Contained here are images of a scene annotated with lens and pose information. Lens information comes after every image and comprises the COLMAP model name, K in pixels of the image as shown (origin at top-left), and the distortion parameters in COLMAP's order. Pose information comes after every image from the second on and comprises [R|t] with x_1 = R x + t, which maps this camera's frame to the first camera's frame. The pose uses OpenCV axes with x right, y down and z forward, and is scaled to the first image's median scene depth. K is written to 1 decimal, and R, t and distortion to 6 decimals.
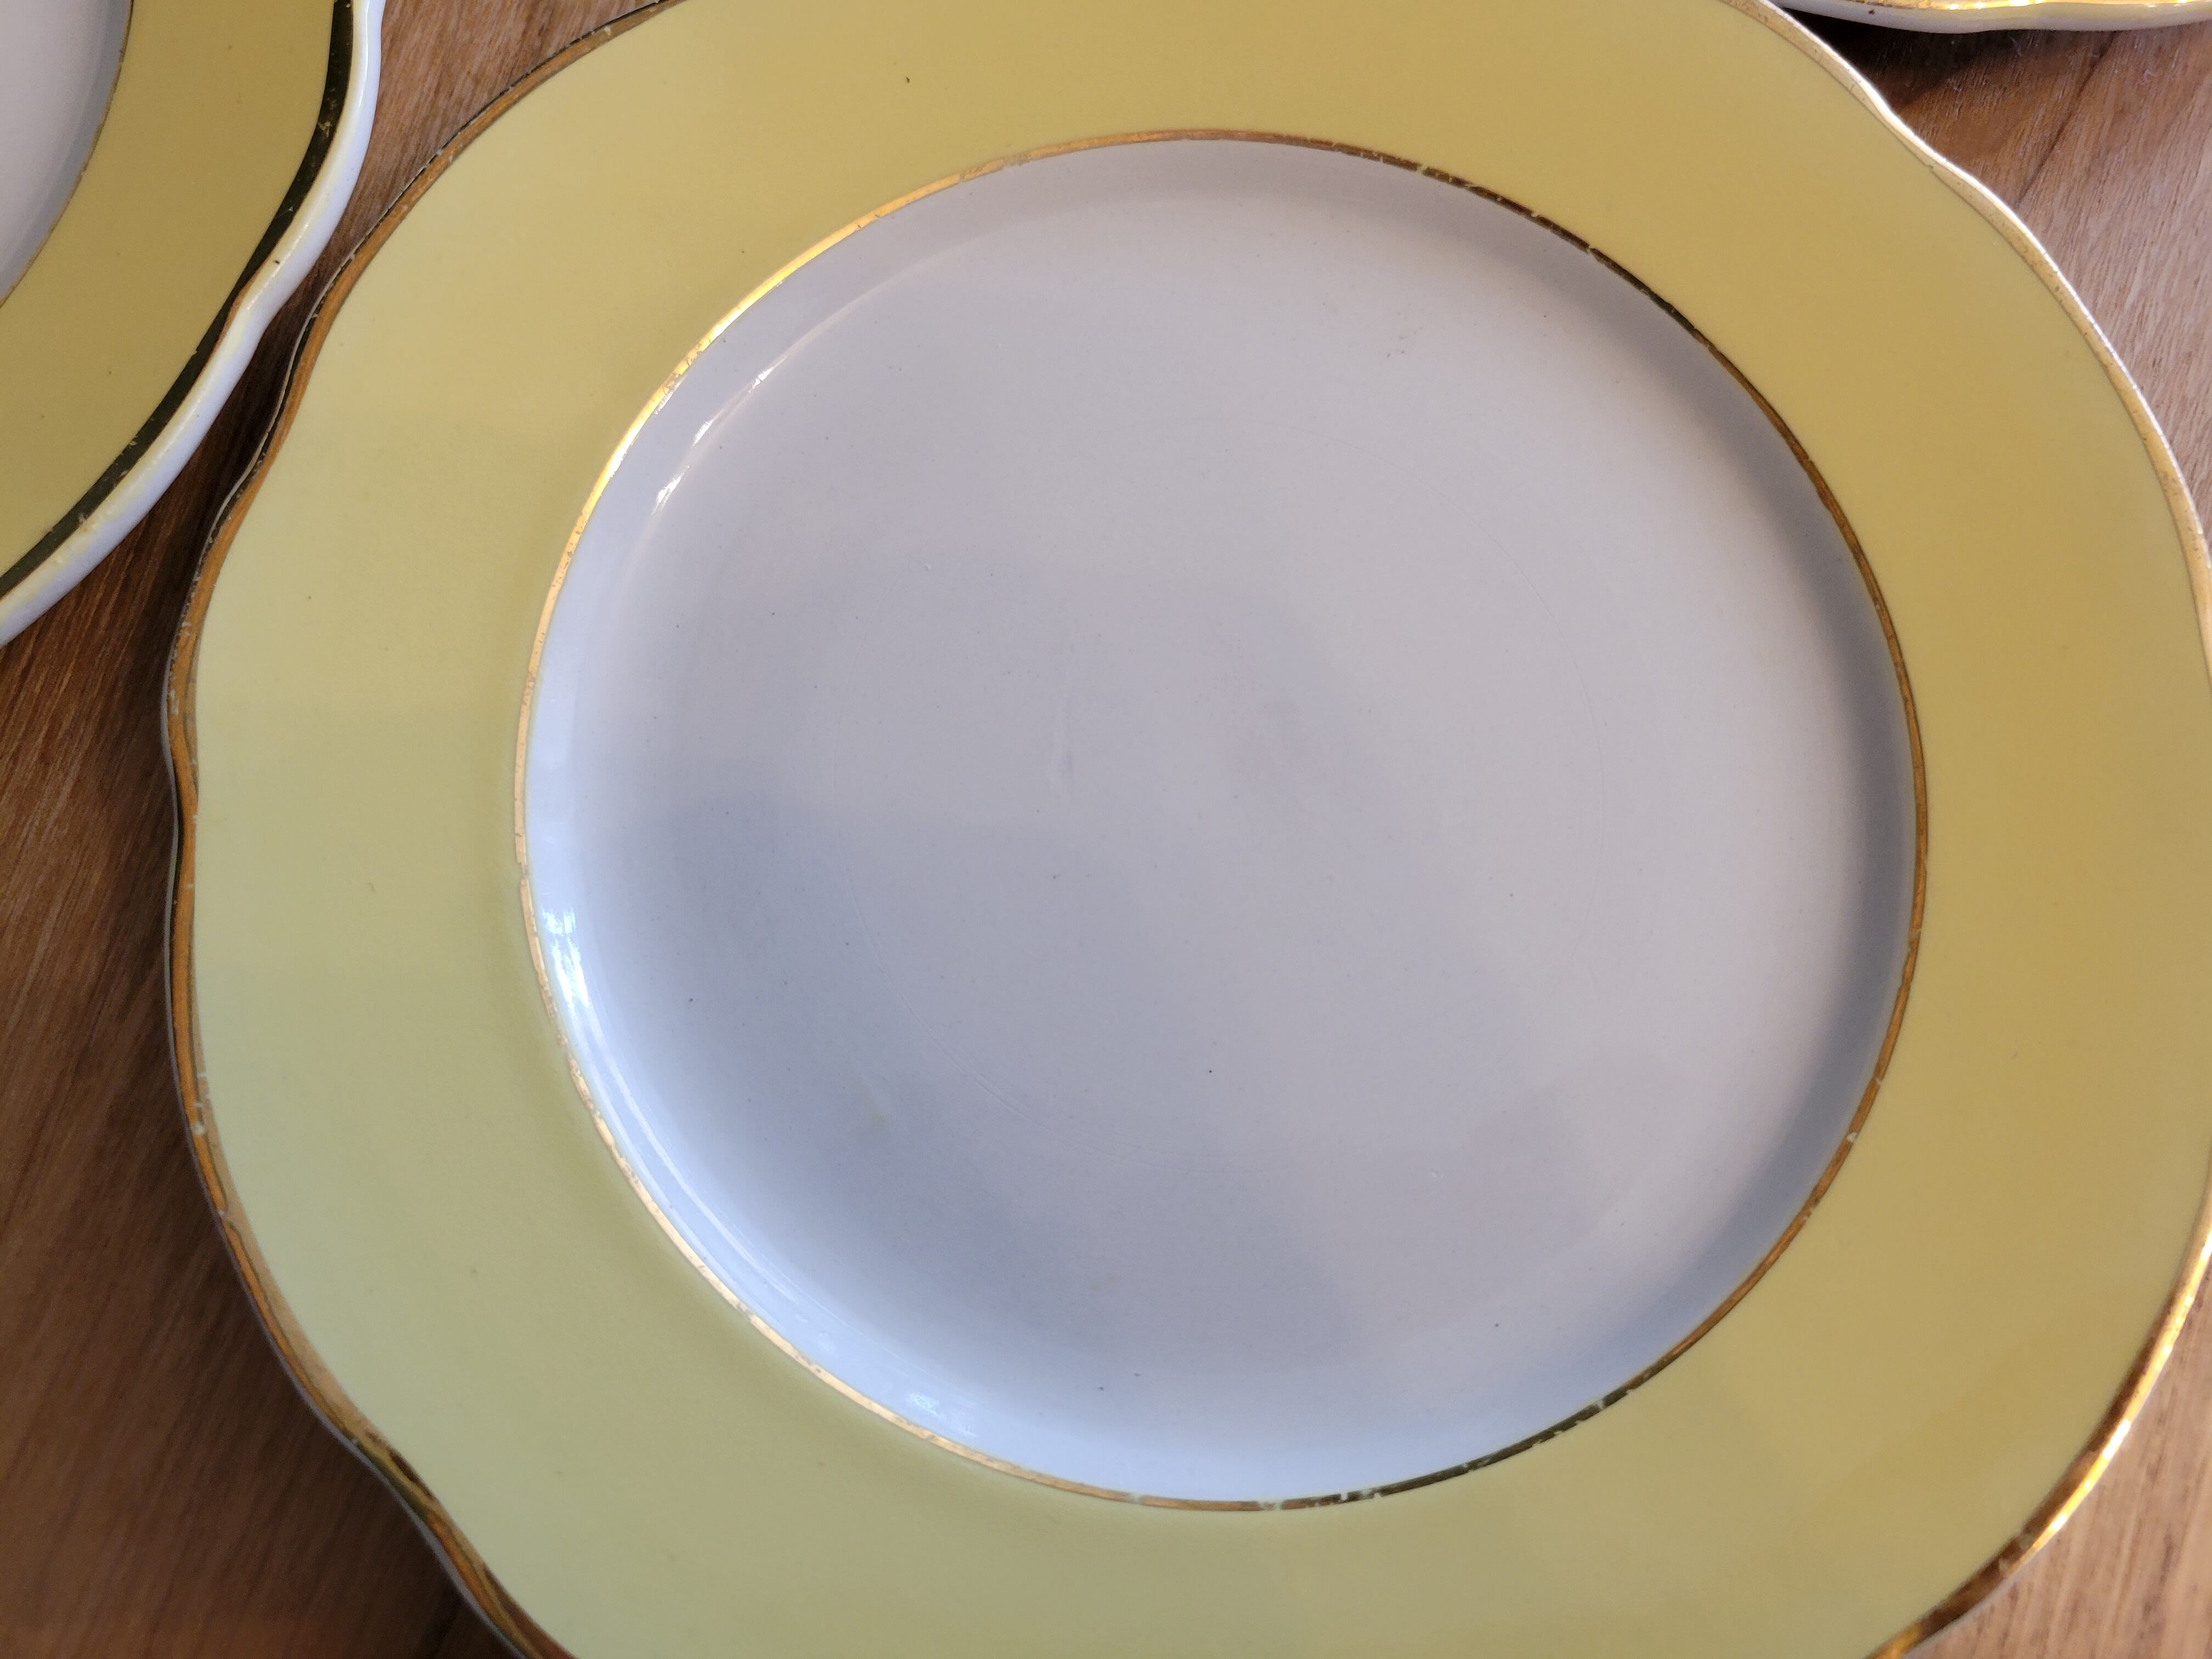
lens RADIAL K [[1721.8, 0, 1112.4], [0, 1721.8, 817.3], [0, 0, 1]] dist [-0.004618, -0.003036]
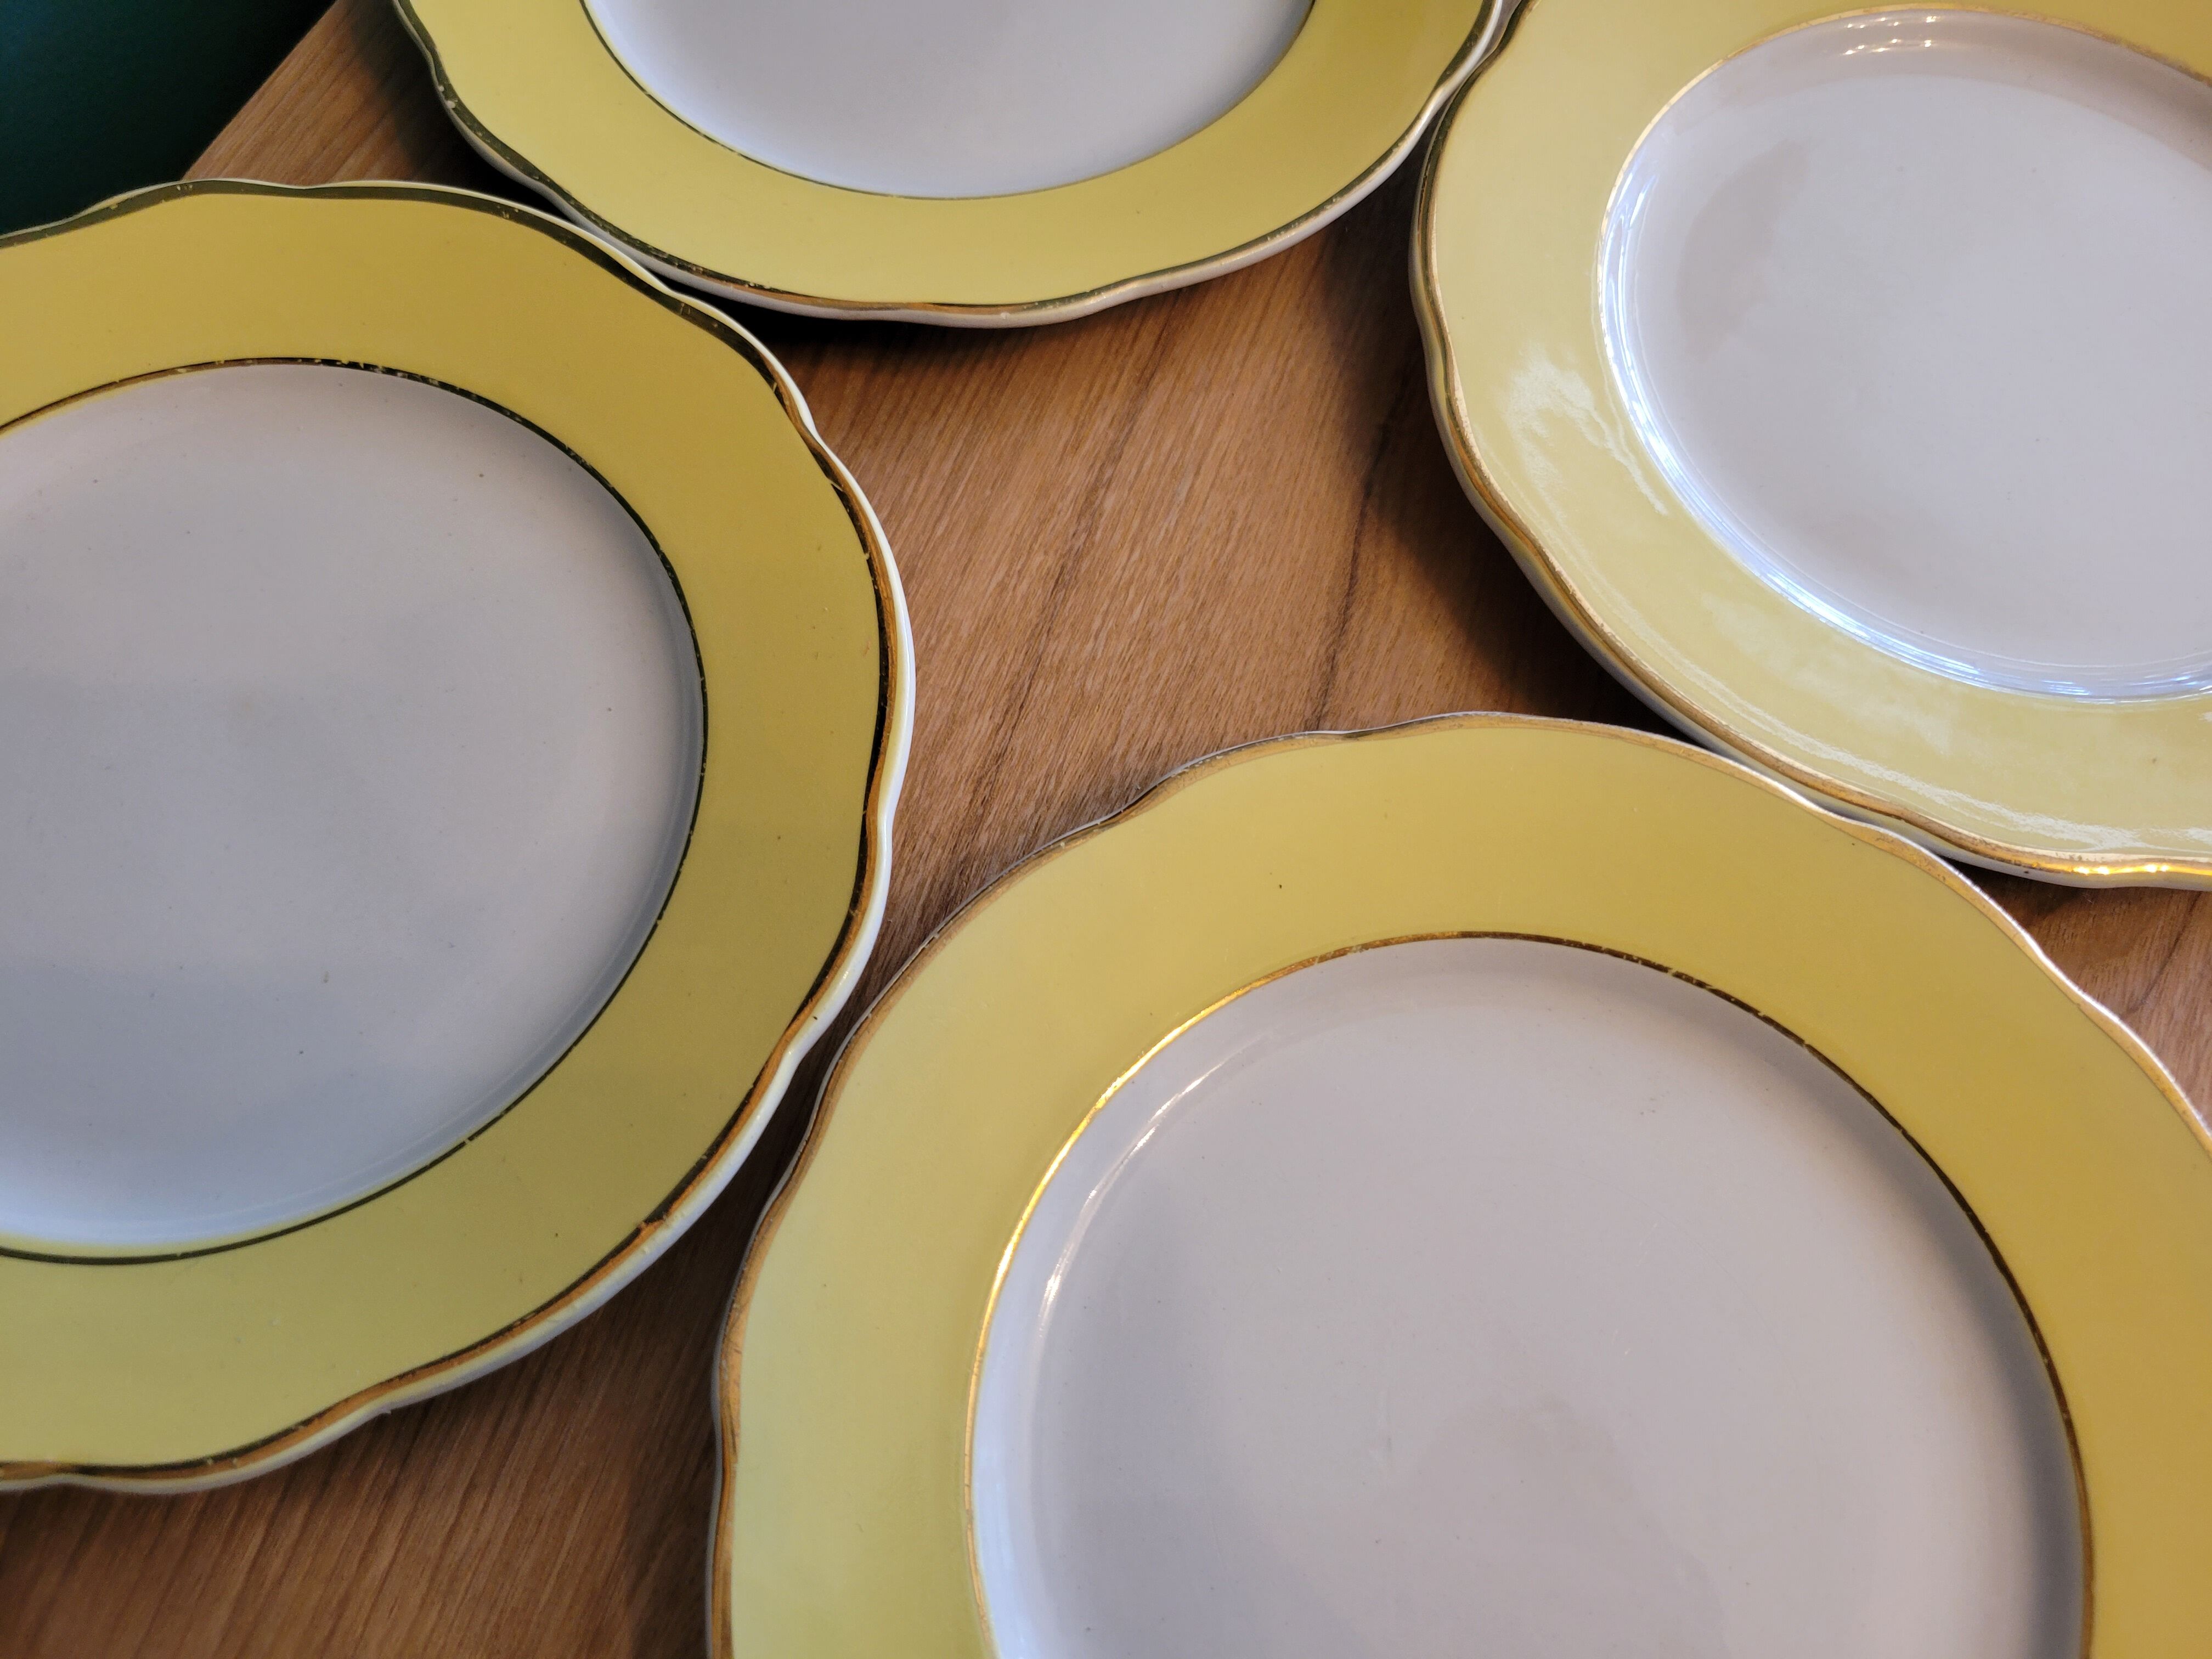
lens RADIAL K [[1721.8, 0, 1100.5], [0, 1721.8, 842.8], [0, 0, 1]] dist [-0.004618, -0.003036]
pose [[0.996808, 0.059998, -0.052667, -0.186574], [-0.068504, 0.981581, -0.178345, -0.215069], [0.040996, 0.181383, 0.982558, -0.305047]]
